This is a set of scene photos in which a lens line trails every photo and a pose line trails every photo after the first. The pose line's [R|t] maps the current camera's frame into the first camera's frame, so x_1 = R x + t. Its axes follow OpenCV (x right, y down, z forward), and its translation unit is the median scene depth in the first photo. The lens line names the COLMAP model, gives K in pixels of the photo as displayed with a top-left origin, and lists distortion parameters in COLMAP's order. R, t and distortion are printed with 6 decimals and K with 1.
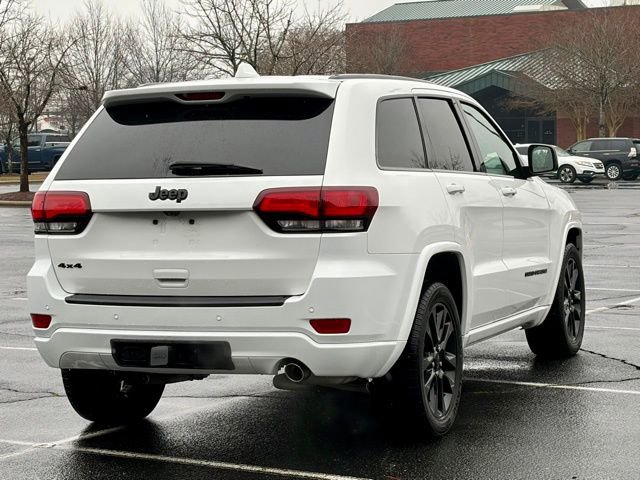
lens RADIAL K [[1526.4, 0, 320.0], [0, 1526.4, 240.0], [0, 0, 1]] dist [0.181489, -0.311523]
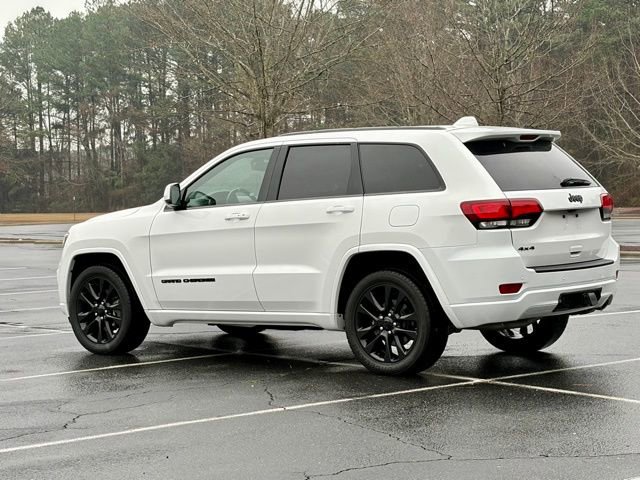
lens RADIAL K [[1526.4, 0, 320.0], [0, 1526.4, 240.0], [0, 0, 1]] dist [0.181489, -0.311523]
pose [[0.307038, -0.020335, 0.951480, -1.627879], [0.077251, 0.997005, -0.003620, -0.001445], [-0.948557, 0.074615, 0.307689, 0.734084]]
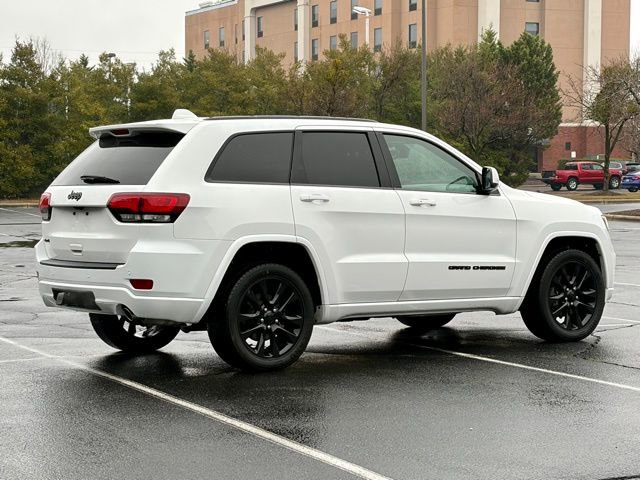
lens RADIAL K [[1526.4, 0, 320.0], [0, 1526.4, 240.0], [0, 0, 1]] dist [0.181489, -0.311523]
pose [[0.857538, 0.035501, -0.513195, 0.878704], [-0.041089, 0.999155, 0.000460, 0.004064], [0.512778, 0.020692, 0.858272, -0.199986]]
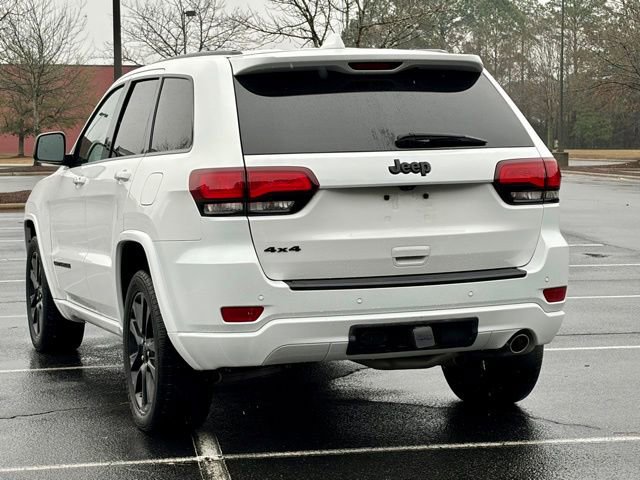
lens RADIAL K [[1526.4, 0, 320.0], [0, 1526.4, 240.0], [0, 0, 1]] dist [0.181489, -0.311523]
pose [[0.749001, -0.038074, 0.661474, -0.738642], [0.040111, 0.999122, 0.012090, 0.001268], [-0.661353, 0.017477, 0.749871, 0.314036]]
